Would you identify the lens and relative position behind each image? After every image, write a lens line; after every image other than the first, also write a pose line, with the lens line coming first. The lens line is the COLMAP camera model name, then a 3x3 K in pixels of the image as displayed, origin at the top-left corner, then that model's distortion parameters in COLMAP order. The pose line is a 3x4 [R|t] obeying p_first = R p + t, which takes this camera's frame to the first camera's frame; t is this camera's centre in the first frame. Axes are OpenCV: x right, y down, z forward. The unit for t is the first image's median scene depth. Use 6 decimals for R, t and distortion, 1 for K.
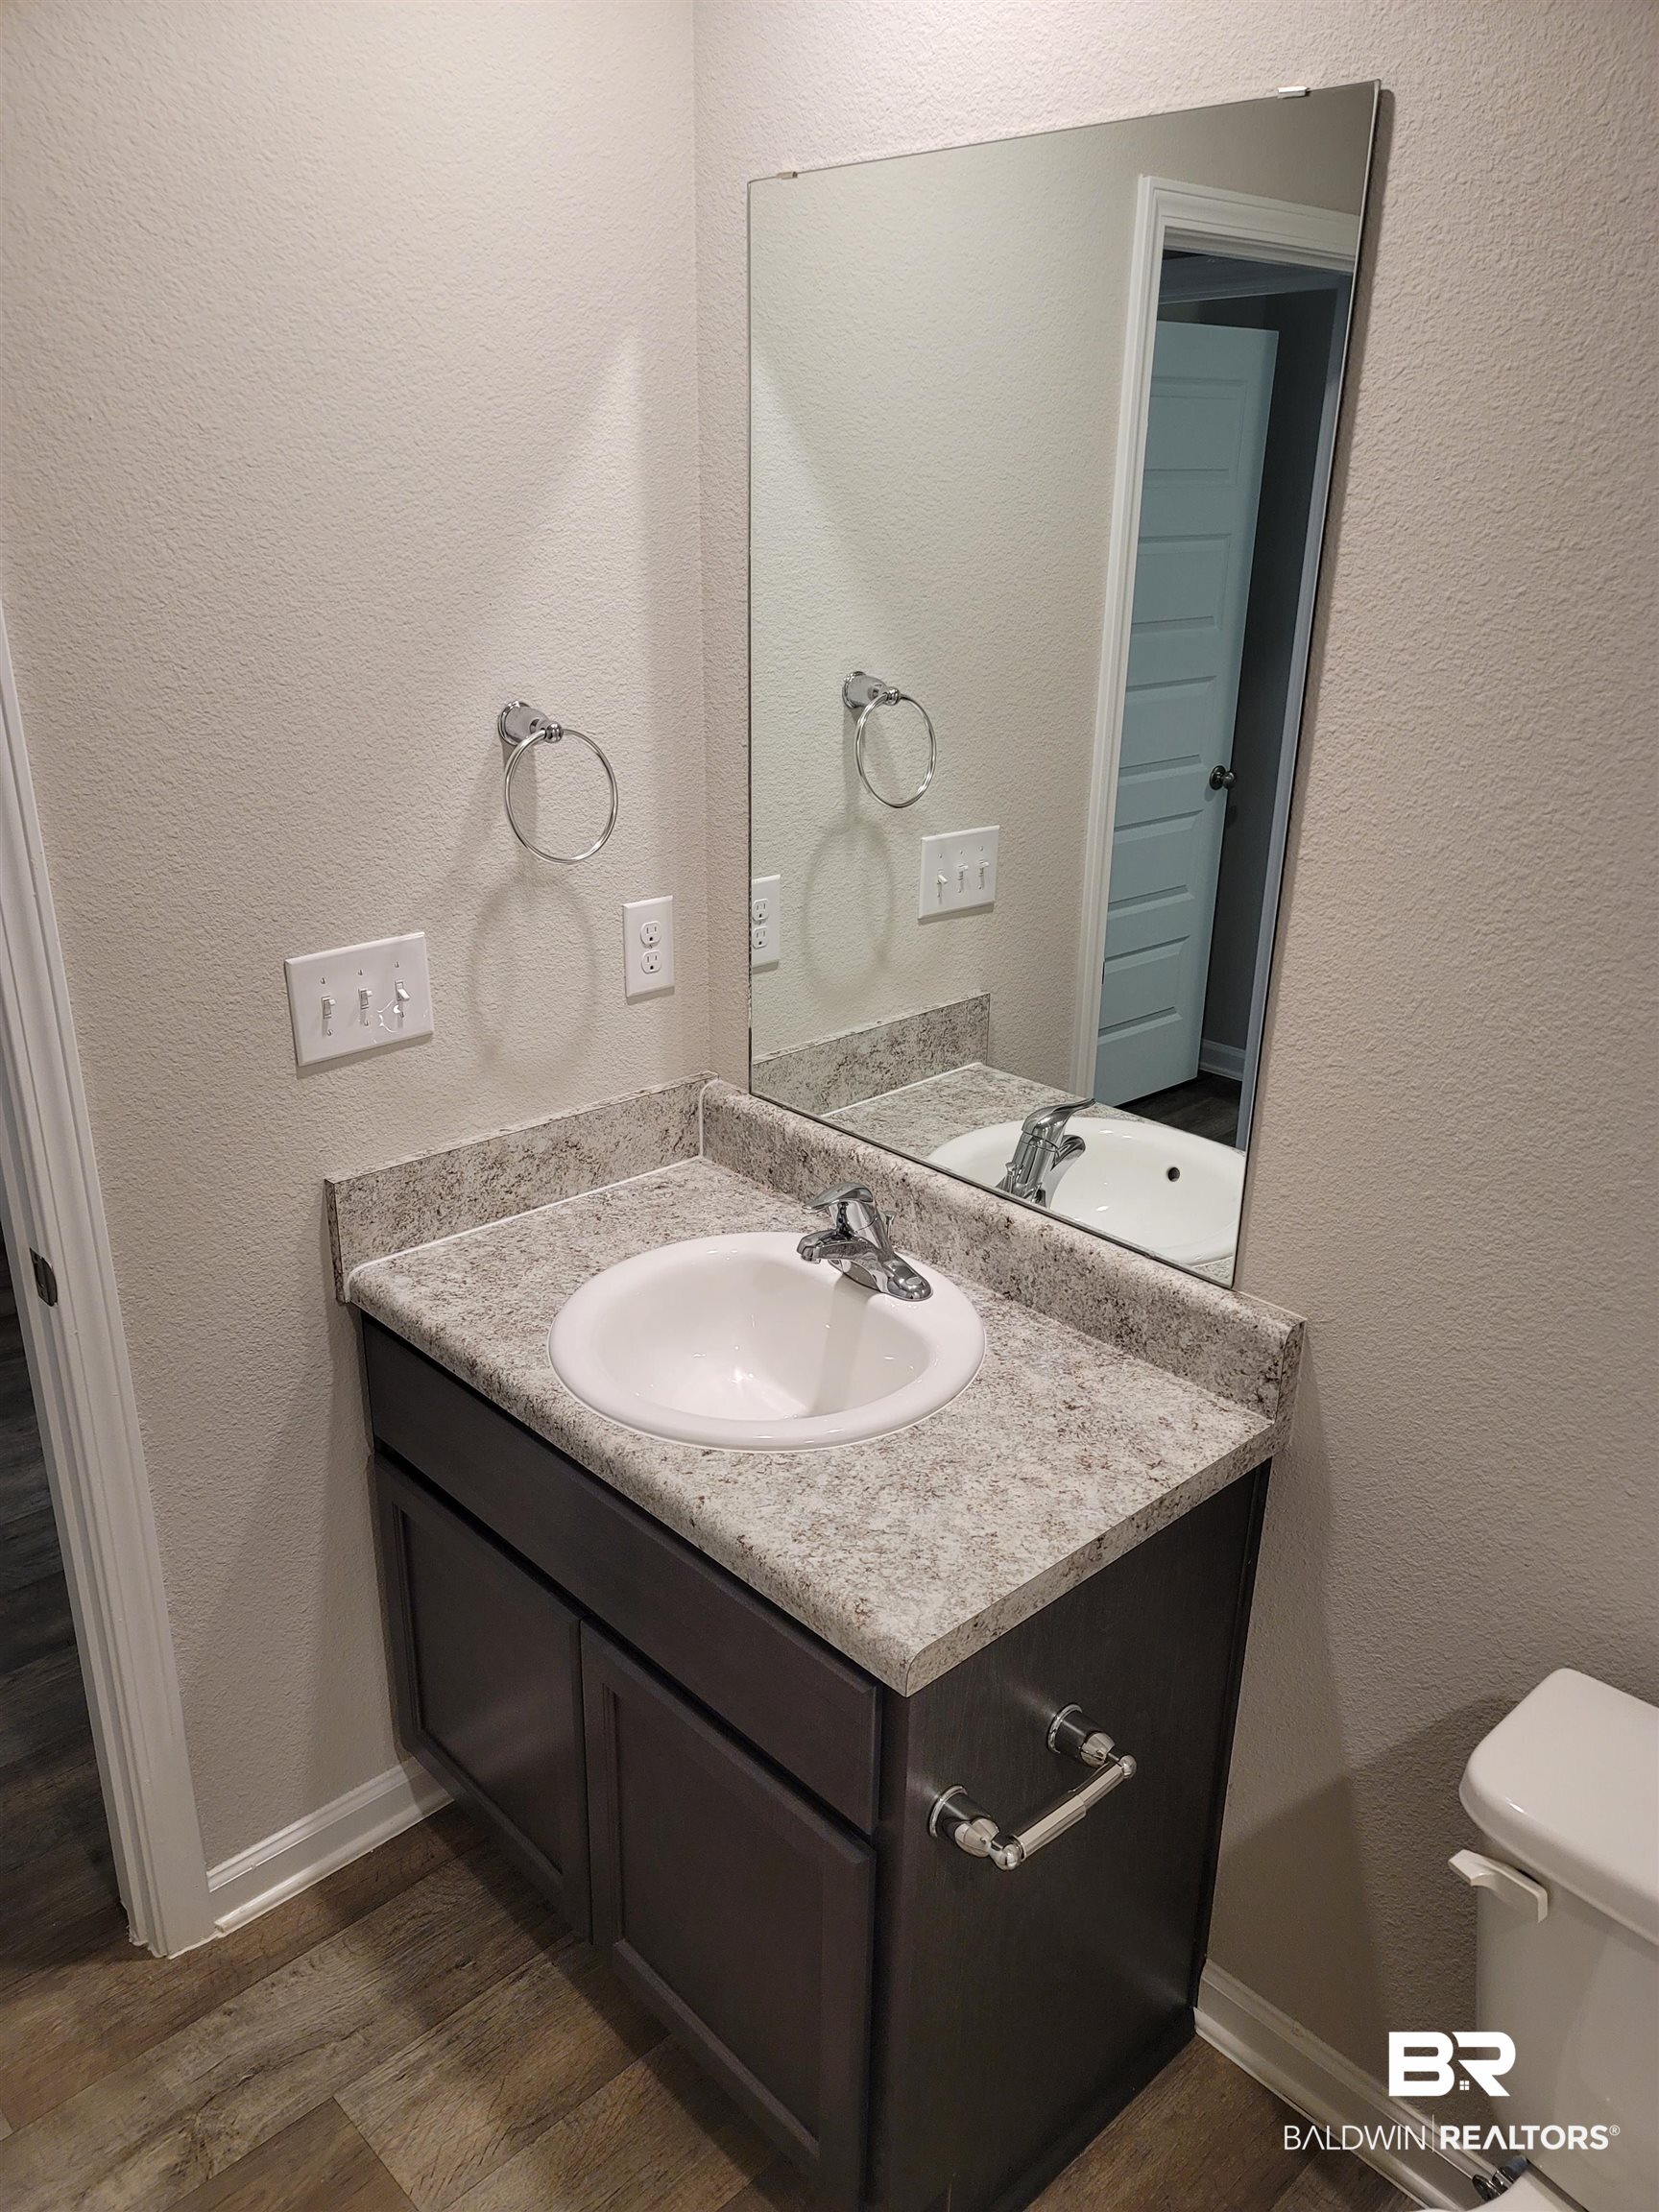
lens RADIAL K [[1625.7, 0, 829.5], [0, 1625.7, 1106.0], [0, 0, 1]] dist [0.002787, -0.061835]
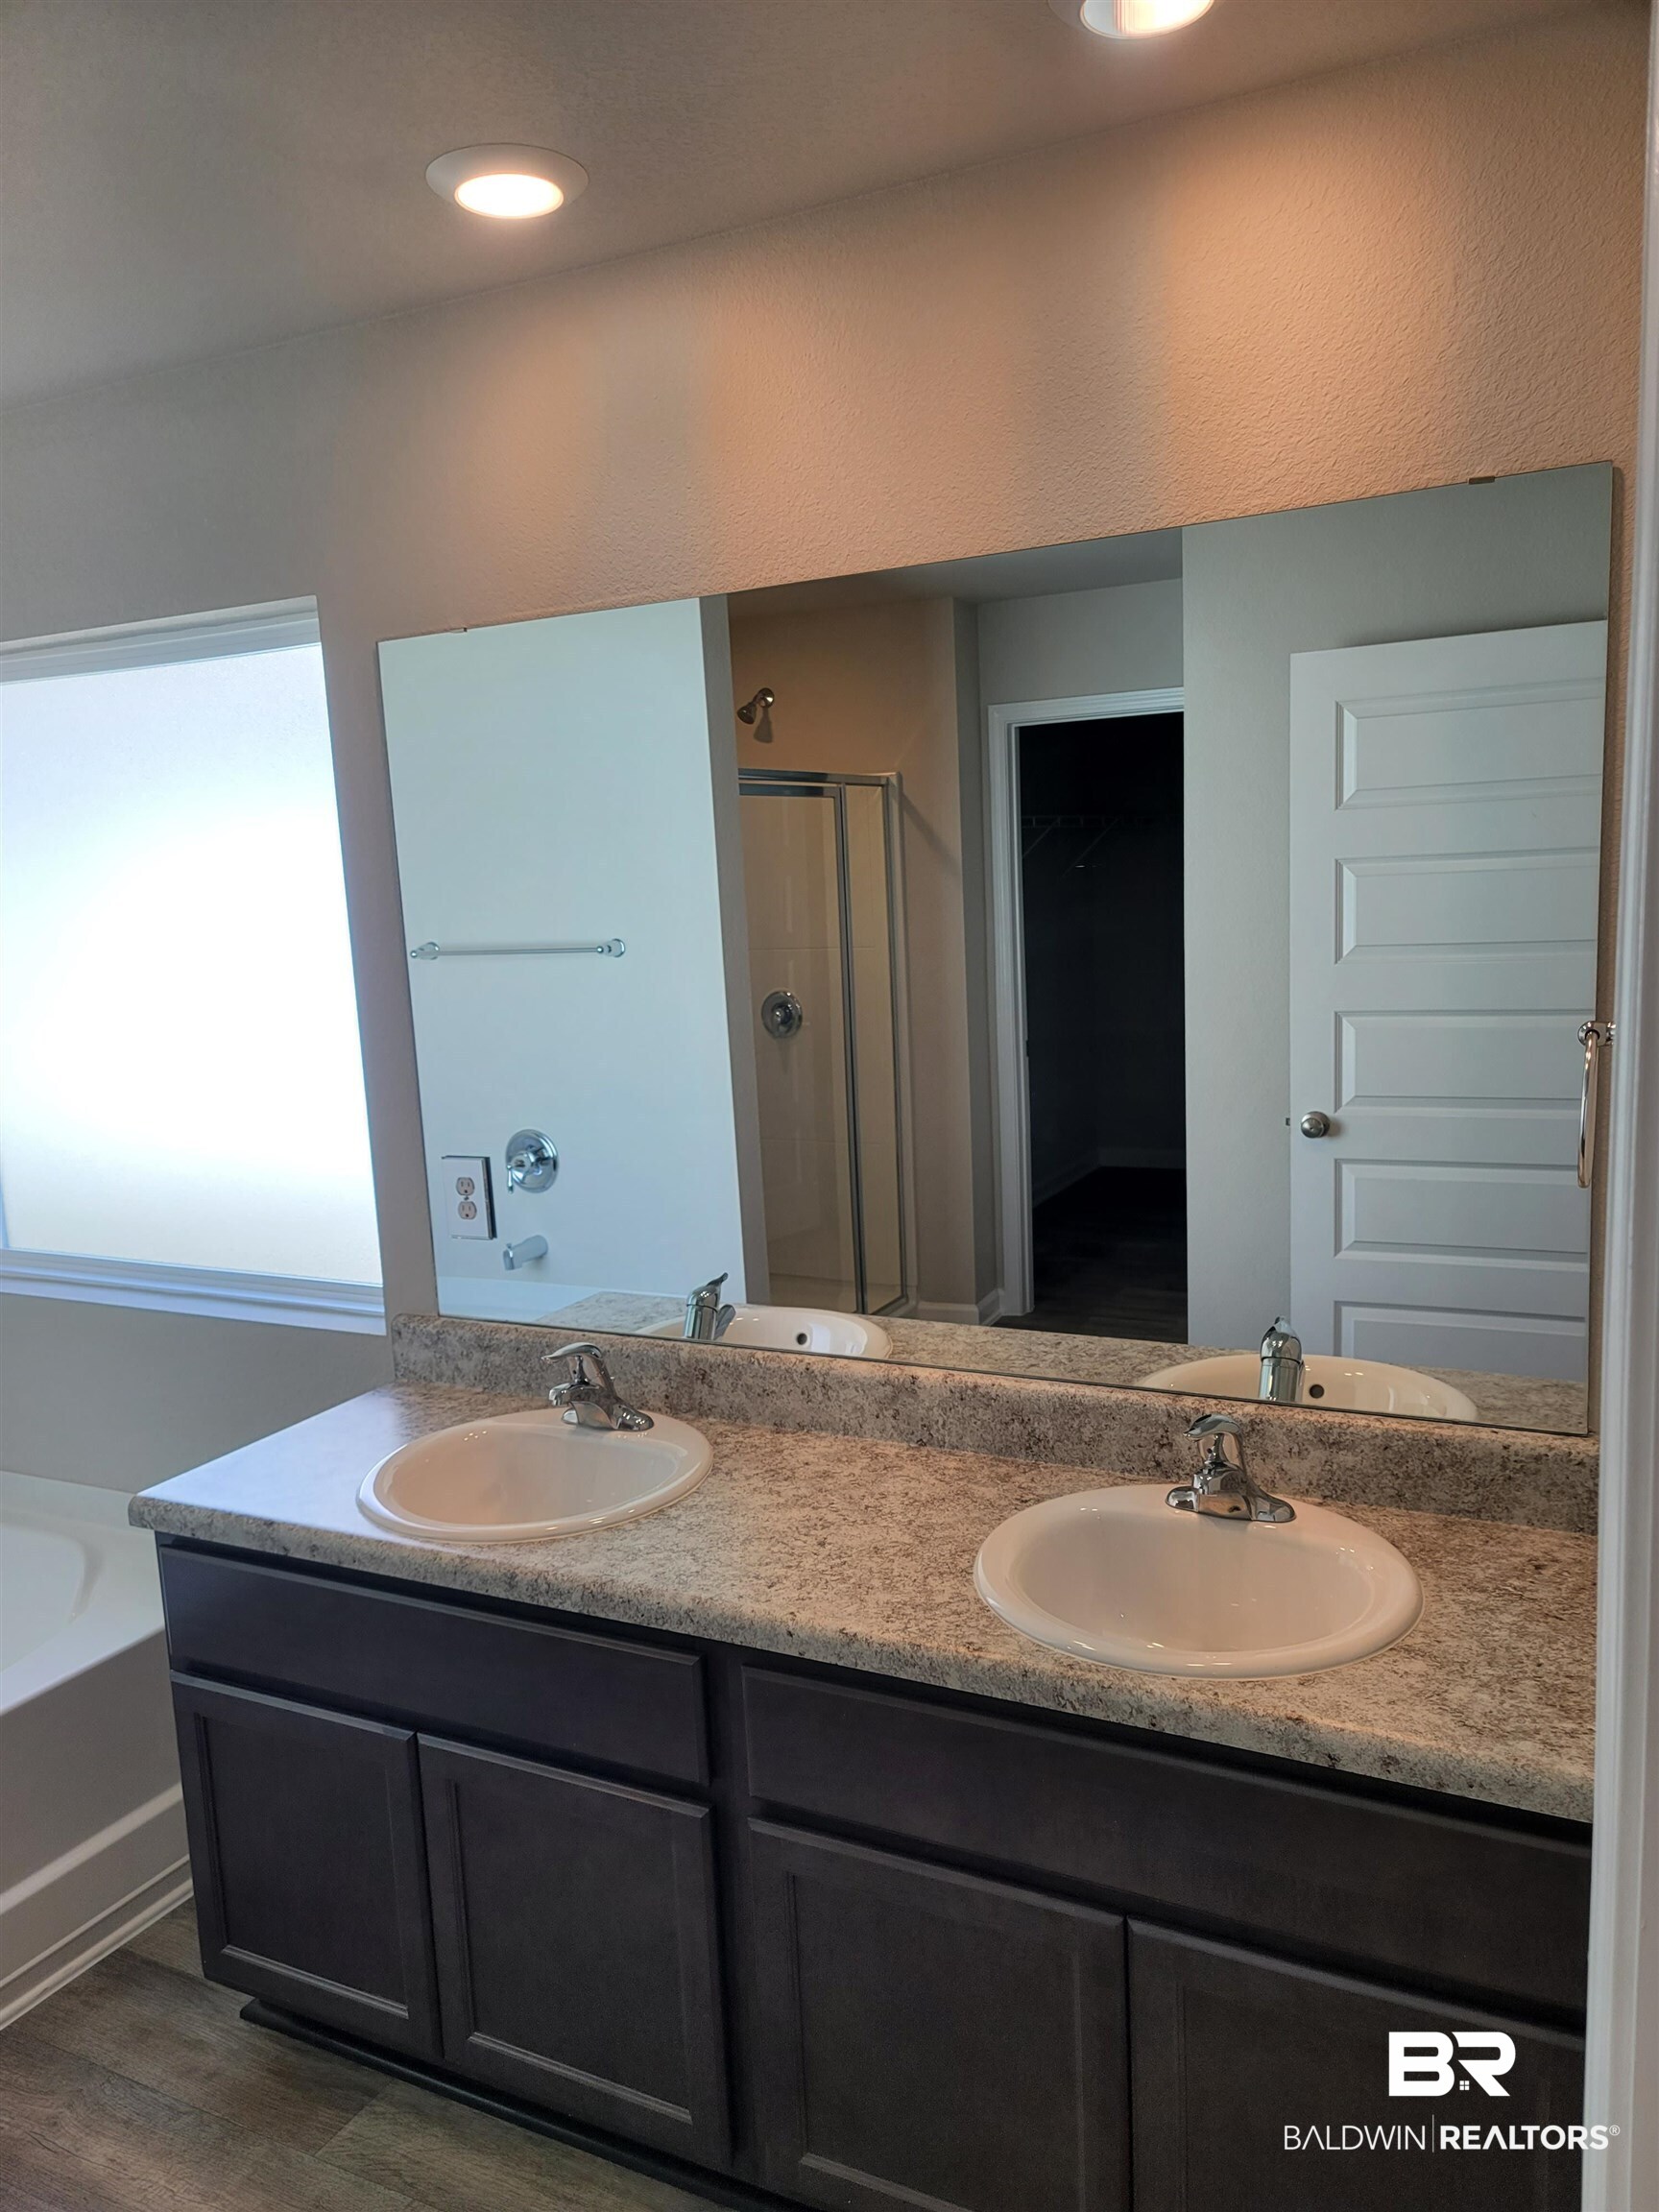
lens RADIAL K [[1625.7, 0, 829.5], [0, 1625.7, 1106.0], [0, 0, 1]] dist [0.002787, -0.061835]
pose [[0.938610, -0.115478, 0.325079, -0.328475], [0.185616, 0.963336, -0.193728, 0.102081], [-0.290789, 0.242175, 0.925631, -0.150808]]
